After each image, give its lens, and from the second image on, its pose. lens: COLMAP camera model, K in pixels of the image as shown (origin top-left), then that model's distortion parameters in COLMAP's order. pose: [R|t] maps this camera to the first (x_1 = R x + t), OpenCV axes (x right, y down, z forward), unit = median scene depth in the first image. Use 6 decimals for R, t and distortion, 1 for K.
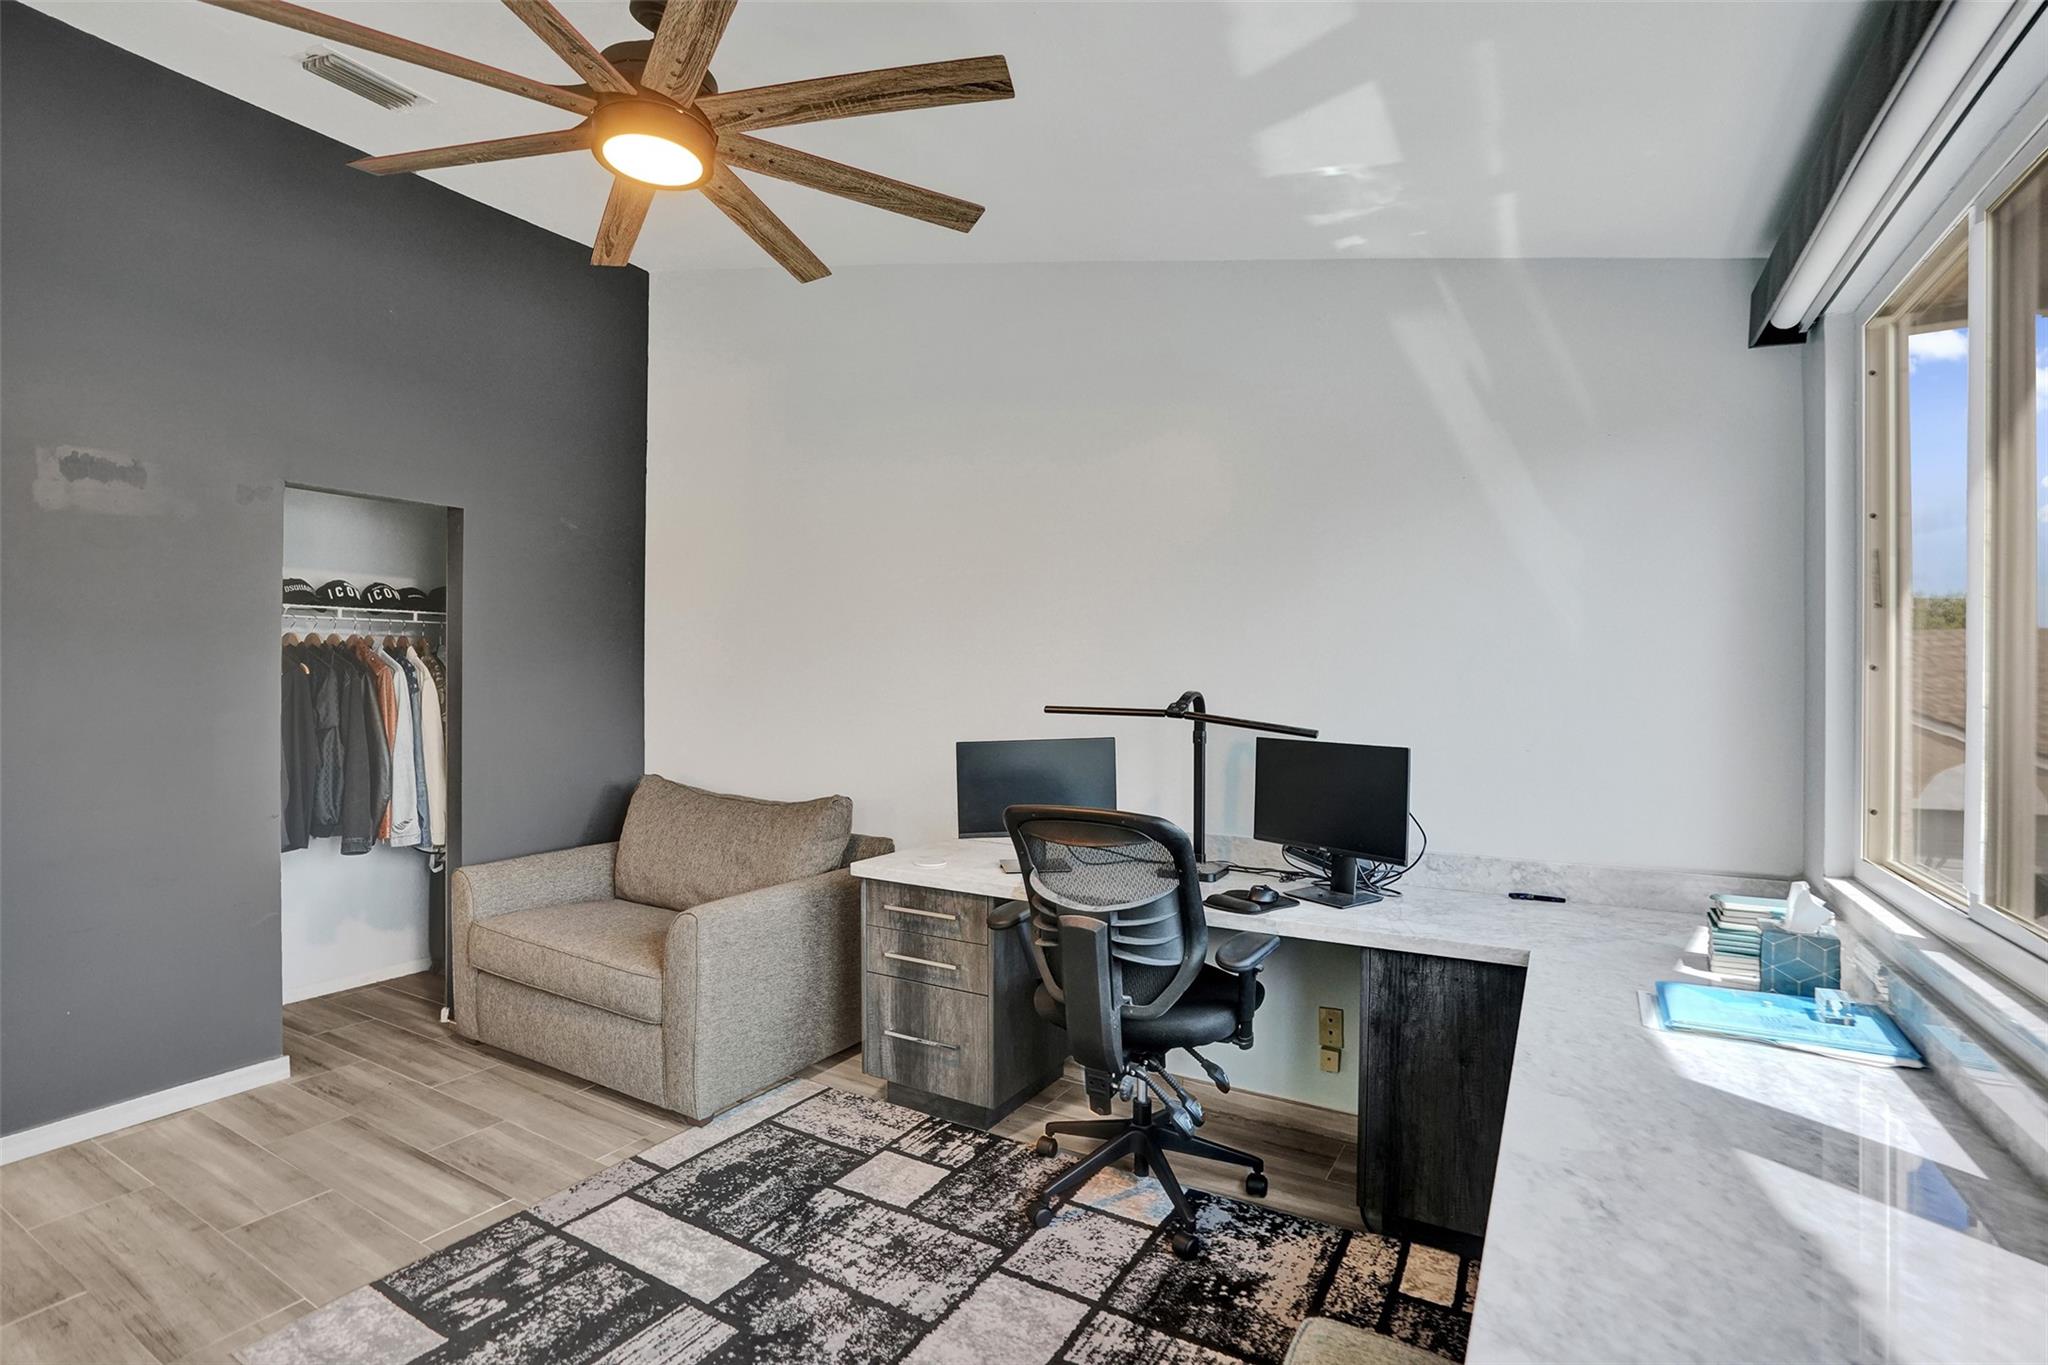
lens RADIAL K [[960.6, 0, 1022.8], [0, 960.6, 686.6], [0, 0, 1]] dist [-0.073728, 0.031282]
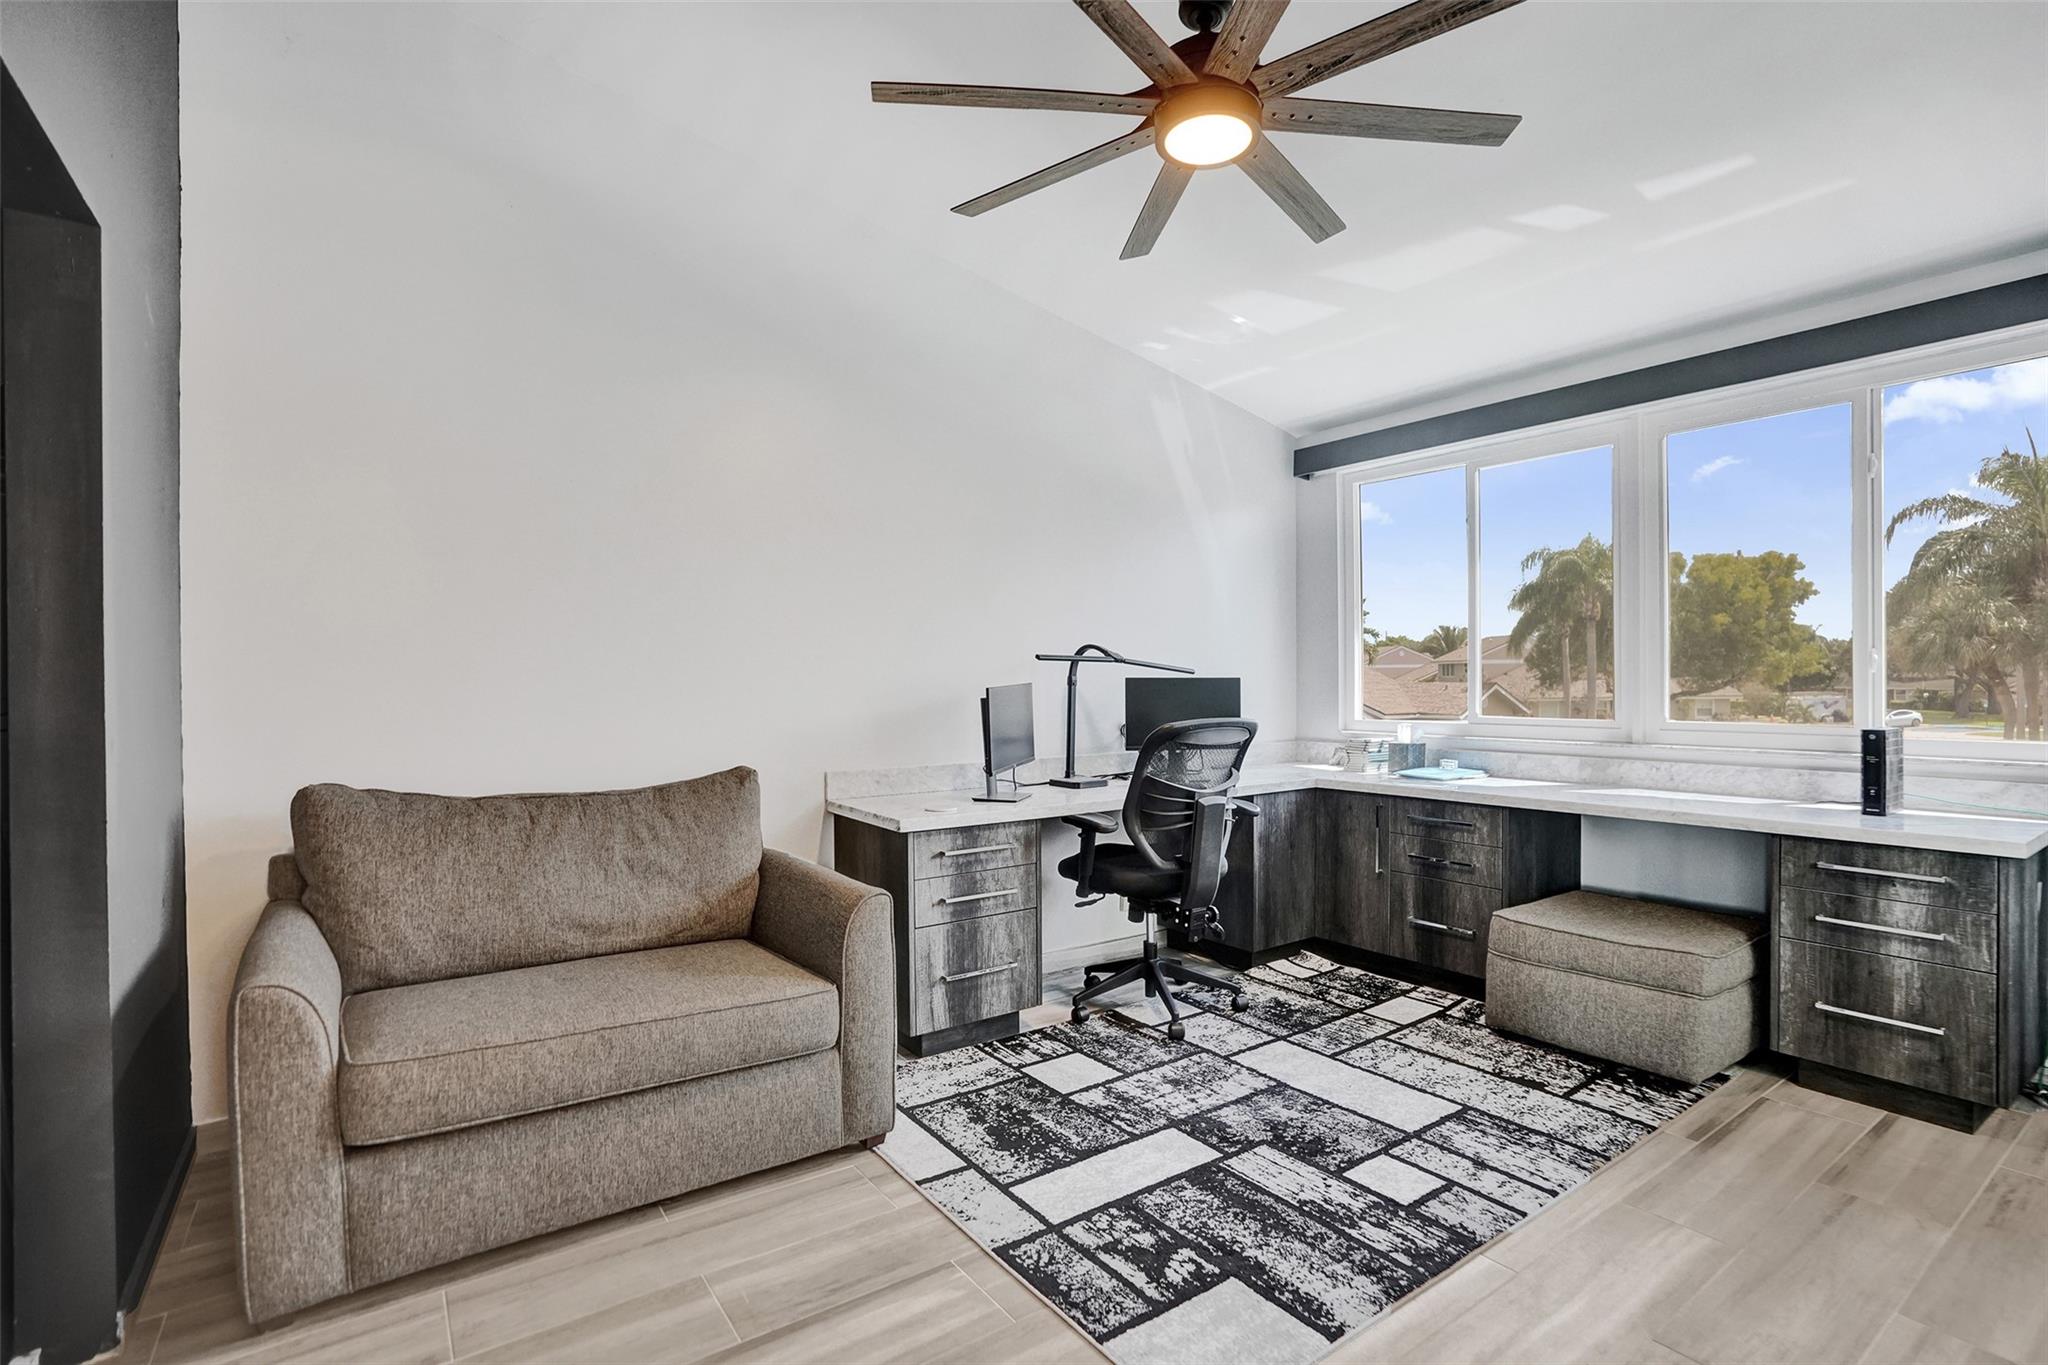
lens RADIAL K [[976.3, 0, 1033.9], [0, 976.3, 672.8], [0, 0, 1]] dist [-0.070733, 0.026175]
pose [[0.407891, -0.002223, 0.913028, -1.404195], [0.017024, 0.999842, -0.005171, 0.066646], [-0.912872, 0.017653, 0.407864, 0.671006]]
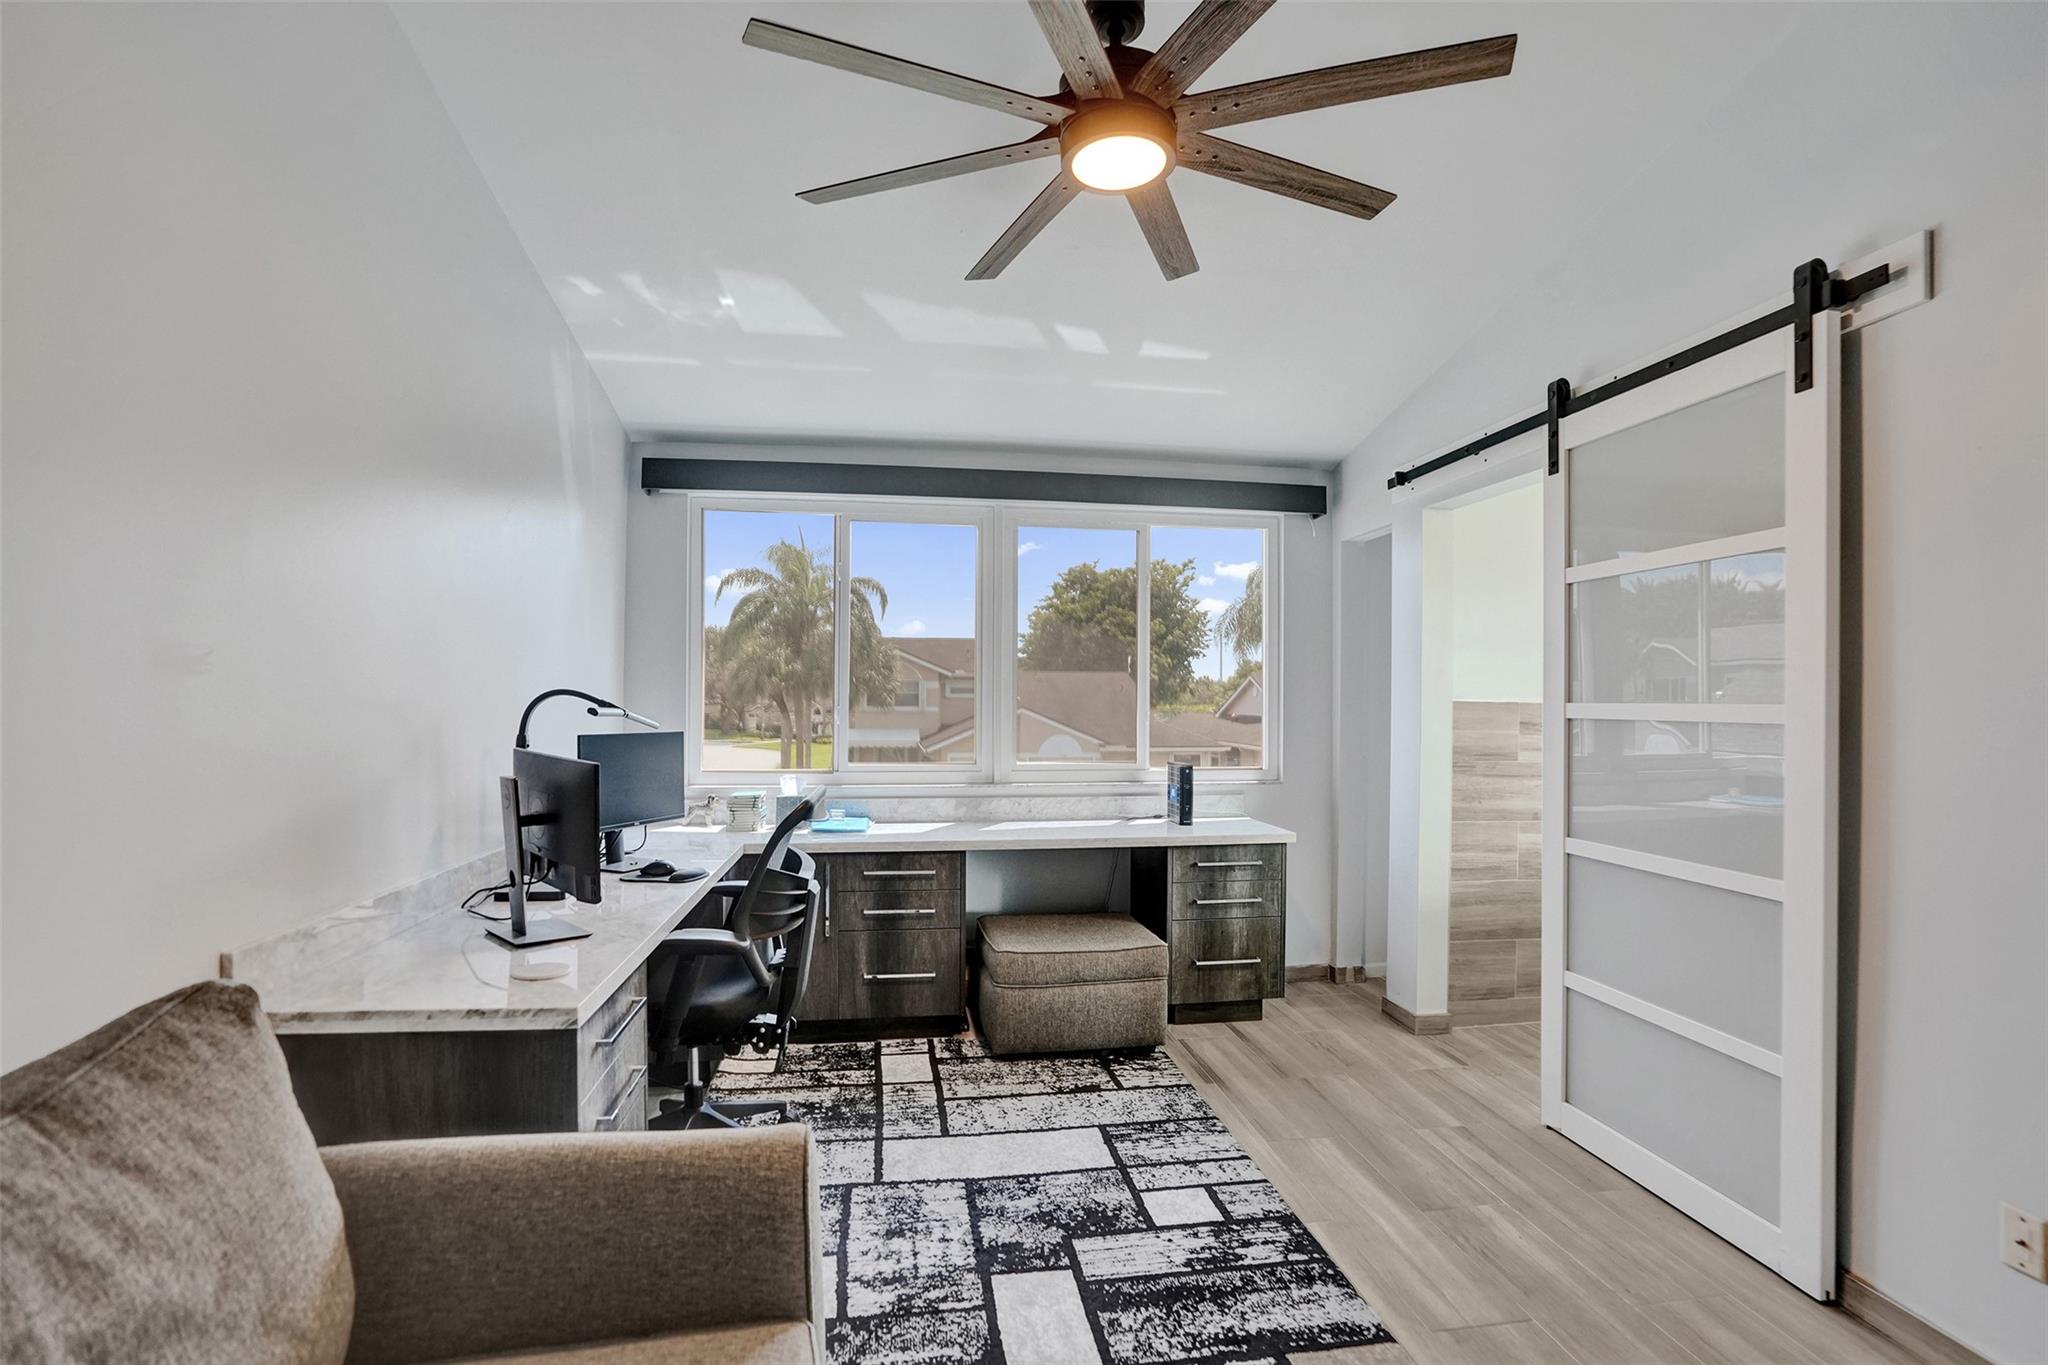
lens RADIAL K [[964.2, 0, 1034.9], [0, 964.2, 699.6], [0, 0, 1]] dist [-0.048333, 0.000998]
pose [[-0.634402, -0.006781, 0.772974, -1.055108], [-0.000436, 0.999965, 0.008414, 0.009849], [-0.773003, 0.005001, -0.634382, 1.587568]]
